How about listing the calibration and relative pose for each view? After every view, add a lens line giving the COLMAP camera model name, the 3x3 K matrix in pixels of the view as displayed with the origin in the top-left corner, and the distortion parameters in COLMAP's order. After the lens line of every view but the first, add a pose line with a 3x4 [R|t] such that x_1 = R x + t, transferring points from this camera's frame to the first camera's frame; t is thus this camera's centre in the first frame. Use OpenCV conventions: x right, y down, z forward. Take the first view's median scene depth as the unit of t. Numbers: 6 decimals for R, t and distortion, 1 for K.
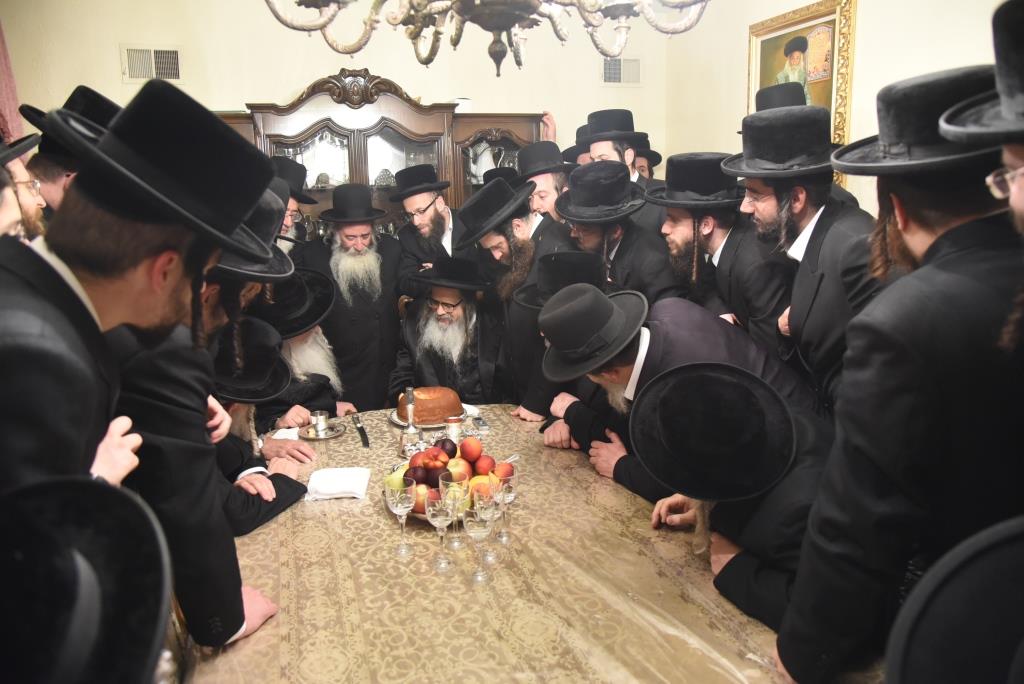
lens RADIAL K [[691.3, 0, 507.4], [0, 691.3, 341.4], [0, 0, 1]] dist [-0.098231, 0.051831]
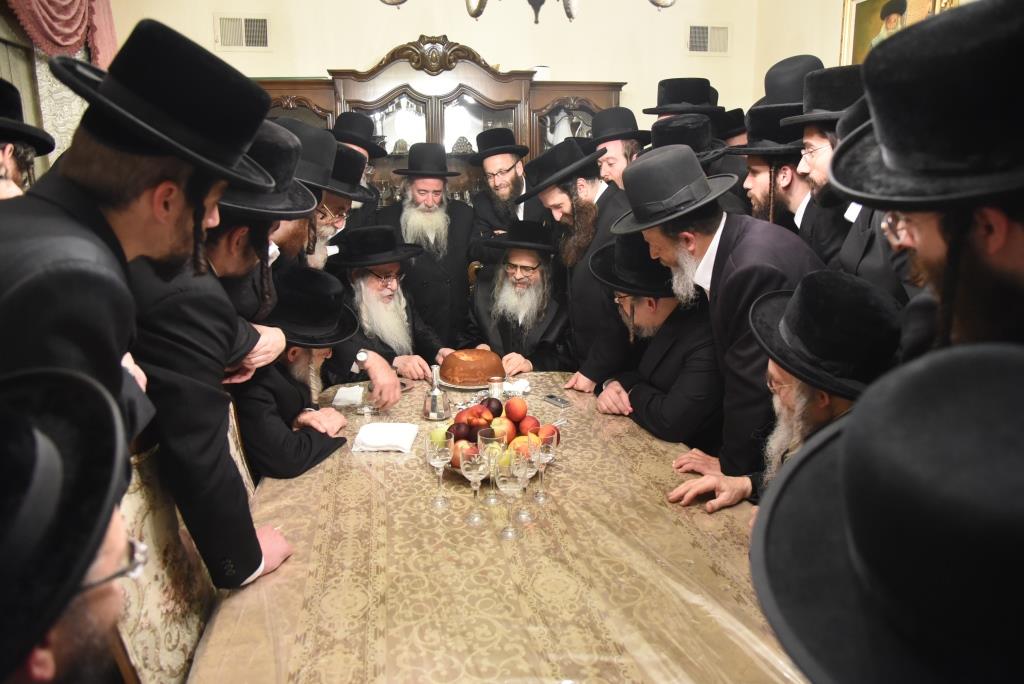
lens RADIAL K [[691.3, 0, 508.1], [0, 691.3, 337.8], [0, 0, 1]] dist [-0.098231, 0.051831]
pose [[0.991324, 0.044430, -0.123701, 0.048340], [-0.041145, 0.998733, 0.028989, 0.021145], [0.124833, -0.023648, 0.991896, 0.006990]]
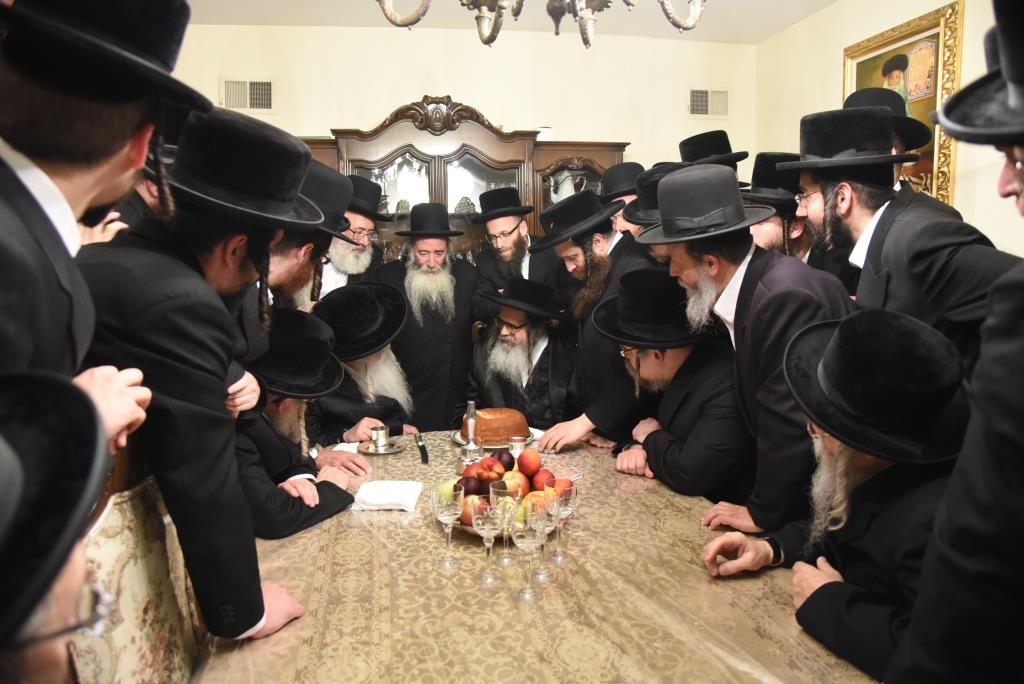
lens RADIAL K [[691.3, 0, 512.3], [0, 691.3, 343.8], [0, 0, 1]] dist [-0.098231, 0.051831]
pose [[0.992642, 0.027857, -0.117841, 0.025715], [-0.036319, 0.996866, -0.070283, 0.055498], [0.115514, 0.074046, 0.990542, 0.058246]]
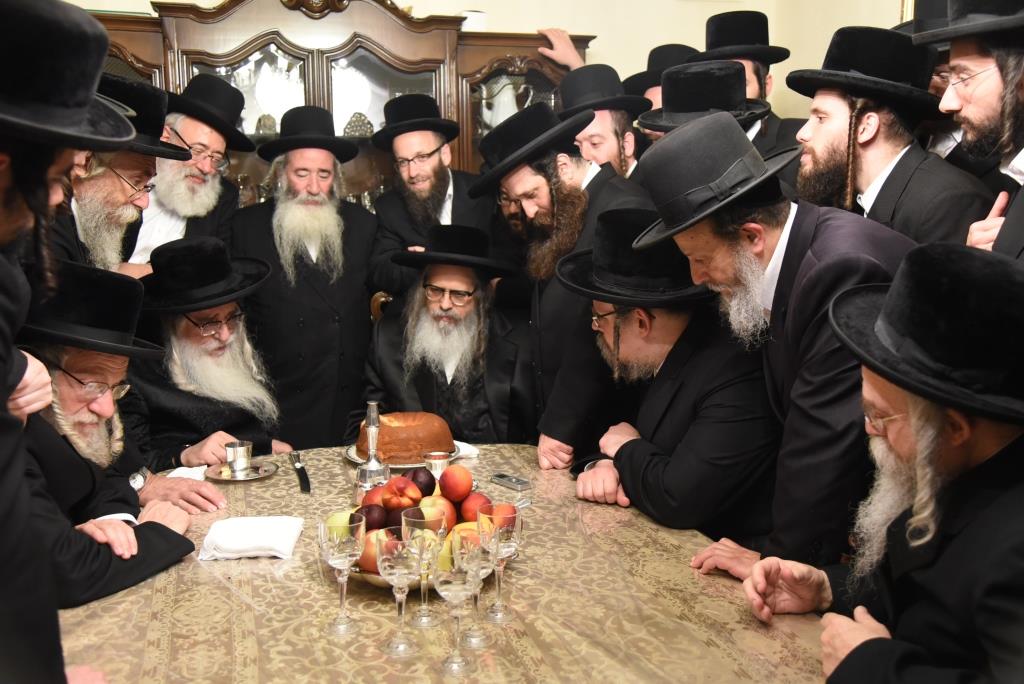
lens RADIAL K [[1000.3, 0, 509.6], [0, 1000.3, 340.6], [0, 0, 1]] dist [0.073179, 0.000000]
pose [[0.999117, 0.023490, -0.034825, 0.025684], [-0.025657, 0.997674, -0.063150, 0.068970], [0.033261, 0.063988, 0.997396, 0.024693]]
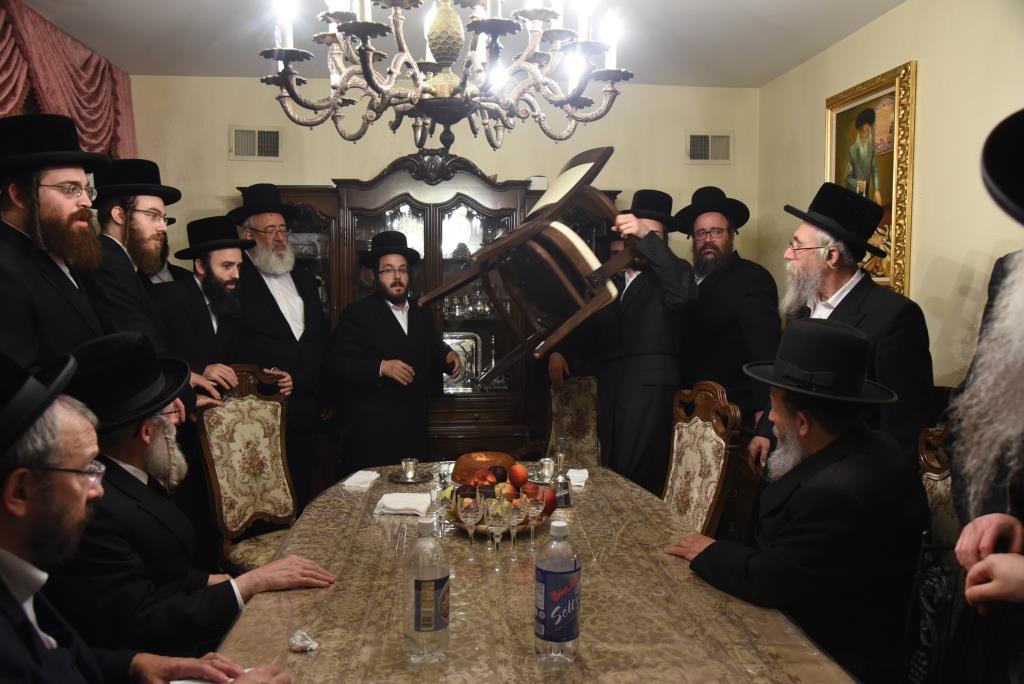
lens RADIAL K [[795.0, 0, 504.3], [0, 795.0, 336.4], [0, 0, 1]] dist [-0.021109, 0.016494]
pose [[0.979889, 0.034719, -0.196500, 0.235183], [-0.062594, 0.988525, -0.137477, 0.091914], [0.189472, 0.147012, 0.970818, -0.244026]]
